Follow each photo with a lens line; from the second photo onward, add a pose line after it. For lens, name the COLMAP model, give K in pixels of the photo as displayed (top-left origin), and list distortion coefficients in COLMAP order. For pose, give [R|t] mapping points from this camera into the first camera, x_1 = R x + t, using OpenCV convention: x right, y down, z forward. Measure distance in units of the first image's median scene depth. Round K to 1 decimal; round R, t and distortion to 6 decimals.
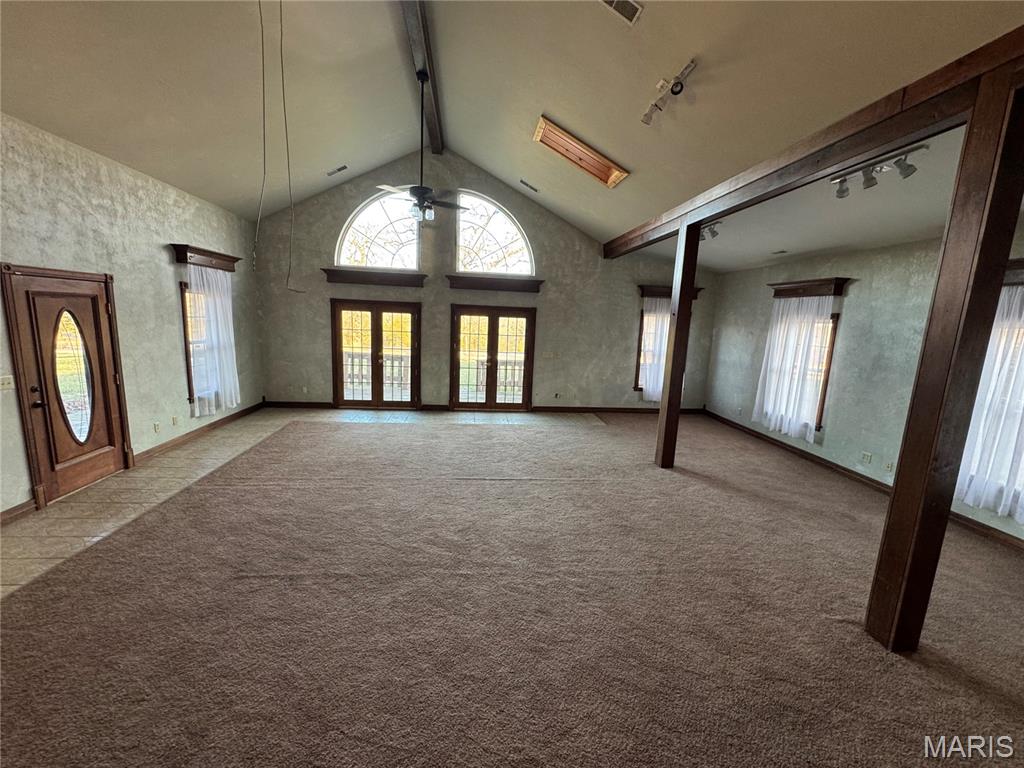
lens RADIAL K [[409.4, 0, 513.2], [0, 409.4, 382.7], [0, 0, 1]] dist [-0.001336, -0.000048]
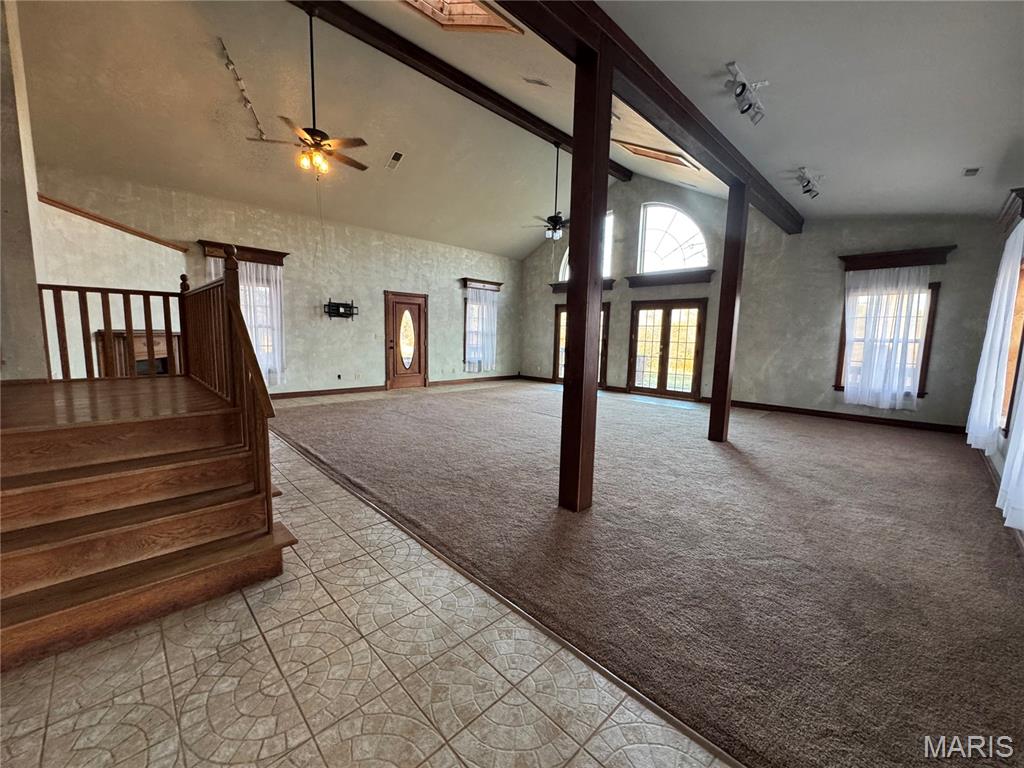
lens RADIAL K [[409.4, 0, 513.3], [0, 409.4, 384.8], [0, 0, 1]] dist [-0.001336, -0.000048]
pose [[0.625152, 0.066225, -0.777688, 0.683576], [-0.119271, 0.992797, -0.011334, 0.121787], [0.771336, 0.099841, 0.628548, 0.023380]]
